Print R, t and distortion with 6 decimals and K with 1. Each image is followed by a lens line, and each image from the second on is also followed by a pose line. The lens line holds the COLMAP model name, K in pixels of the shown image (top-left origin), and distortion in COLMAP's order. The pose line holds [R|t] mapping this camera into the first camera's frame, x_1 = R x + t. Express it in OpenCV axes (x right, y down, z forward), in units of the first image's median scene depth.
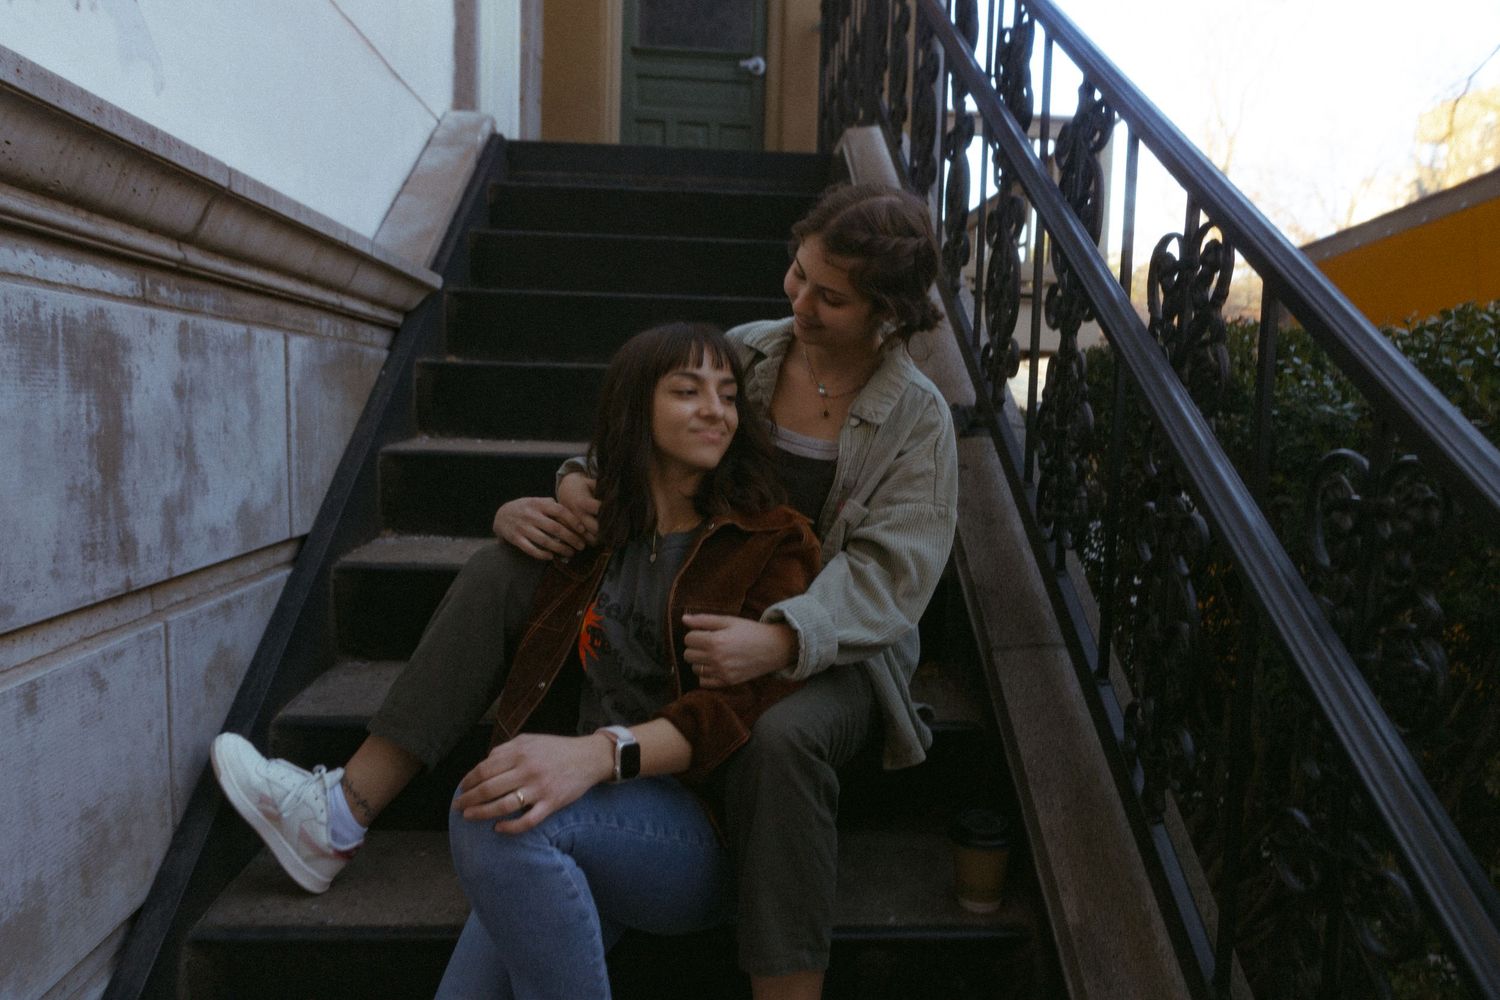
lens RADIAL K [[1025.8, 0, 753.2], [0, 1025.8, 502.7], [0, 0, 1]] dist [-0.010106, 0.013063]
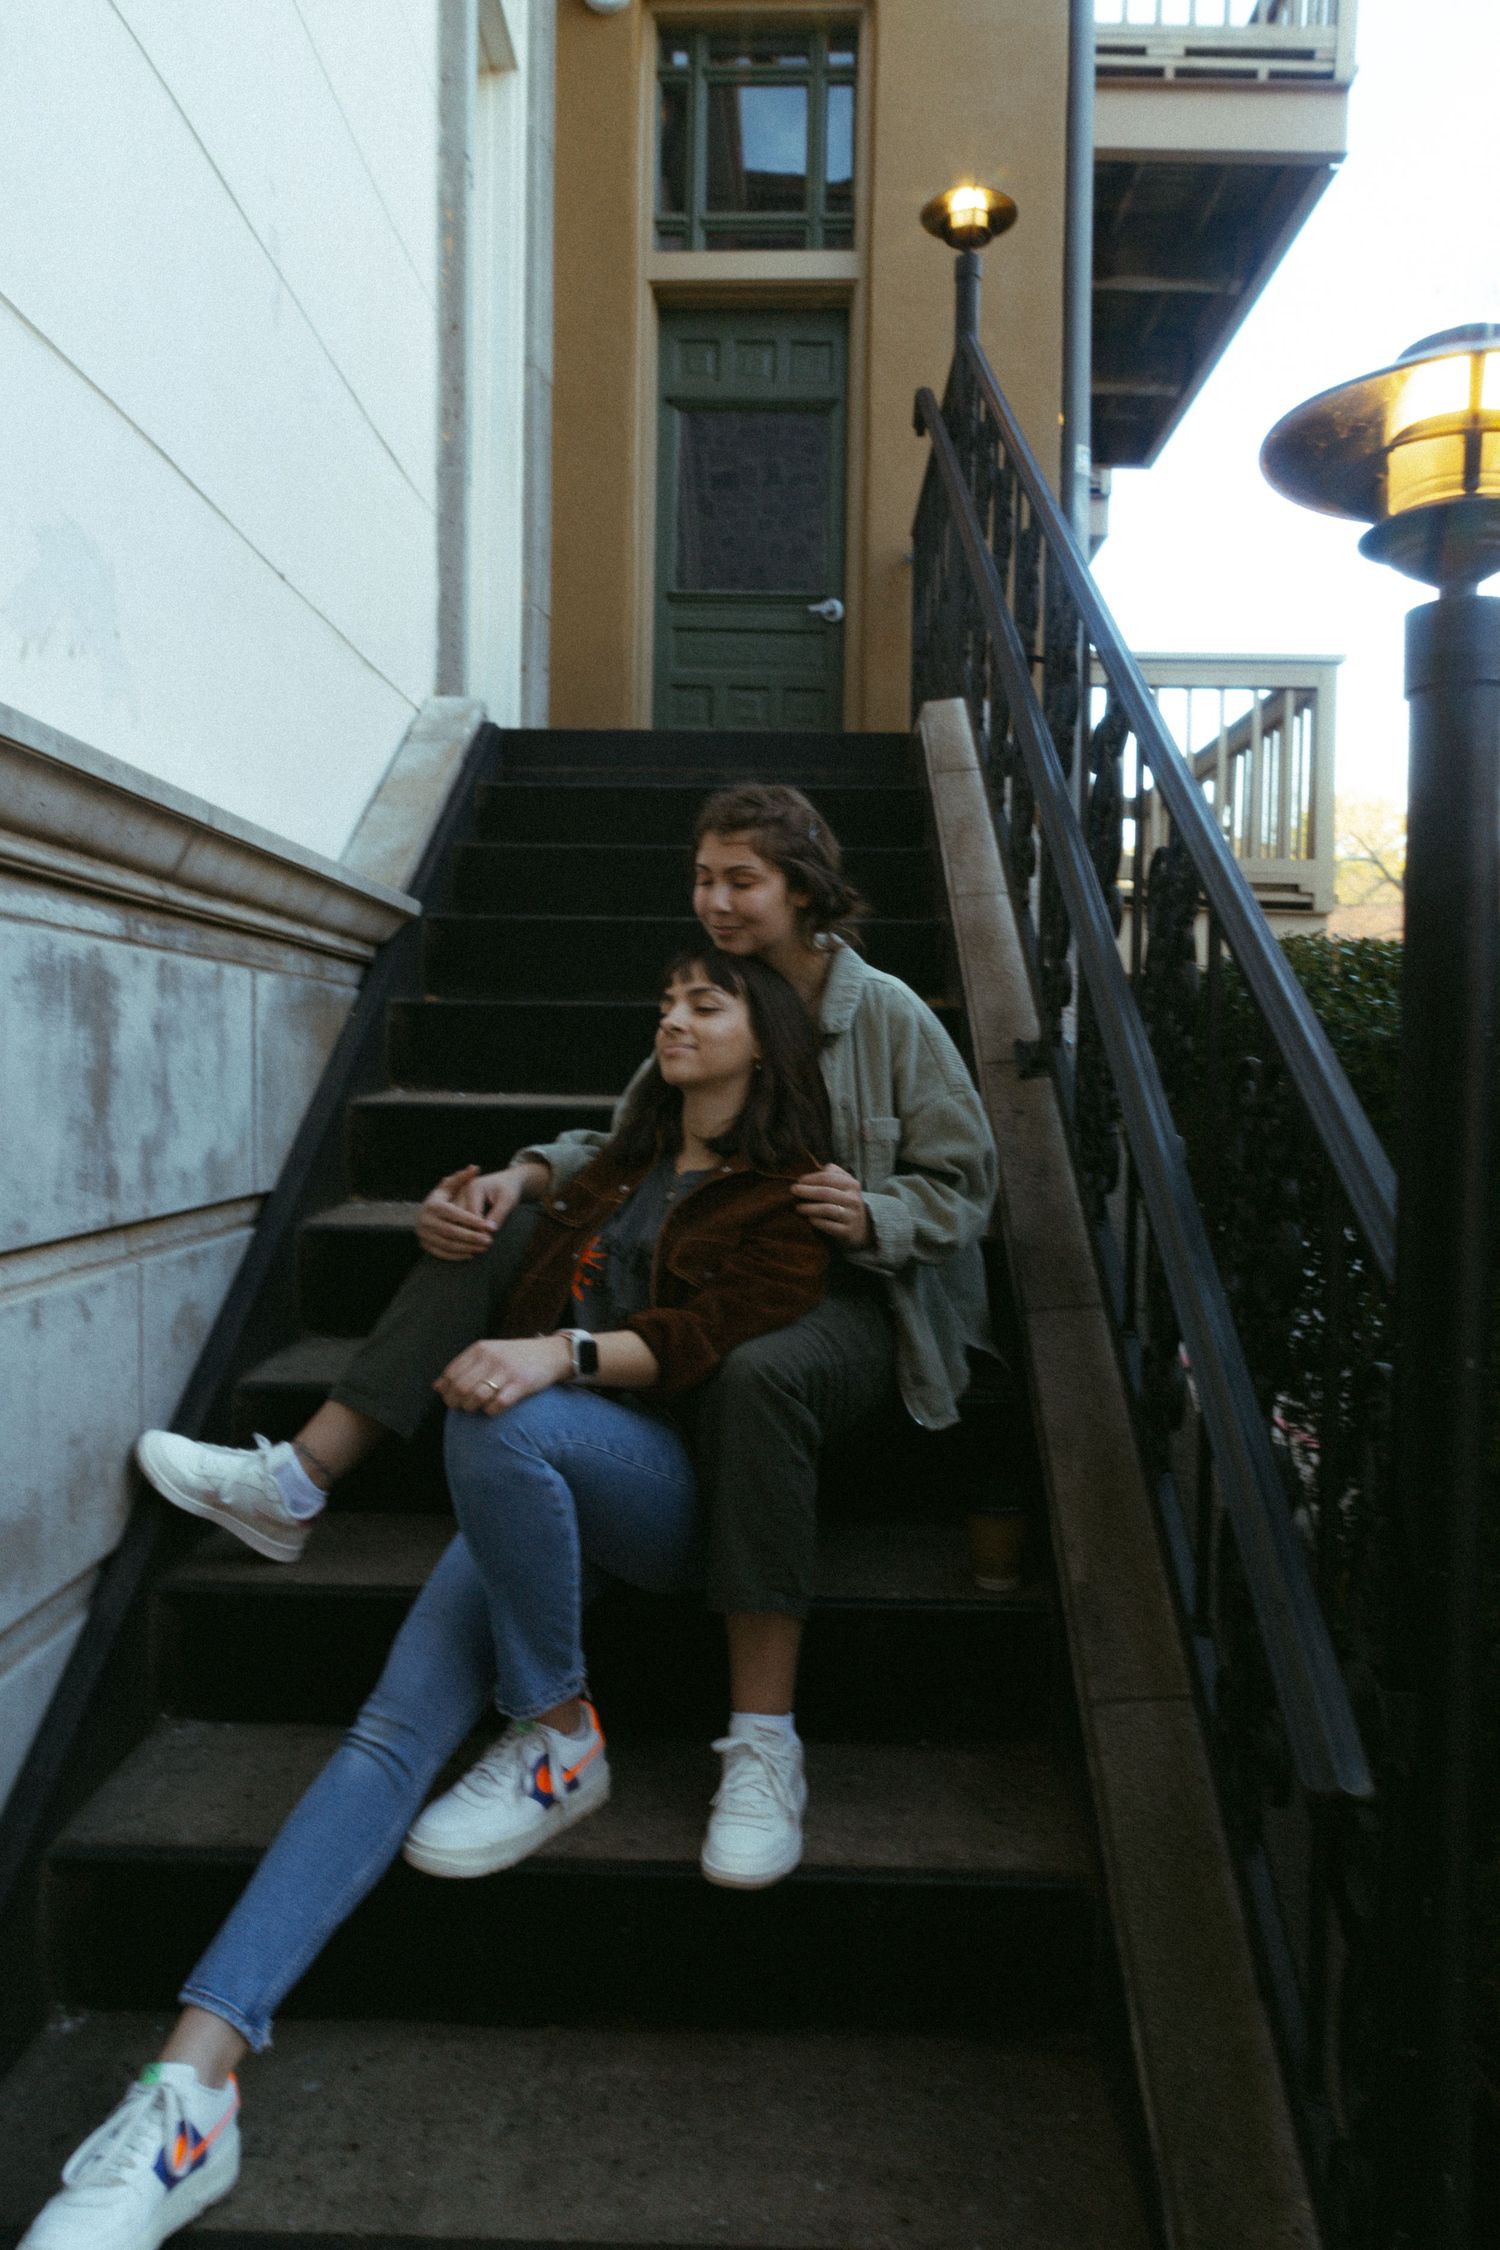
lens RADIAL K [[1538.7, 0, 750.9], [0, 1538.7, 1123.1], [0, 0, 1]] dist [-0.010106, 0.013063]
pose [[0.996548, -0.010327, -0.082374, 0.111210], [0.005279, 0.998108, -0.061260, 0.064126], [0.082851, 0.060613, 0.994717, -0.358933]]
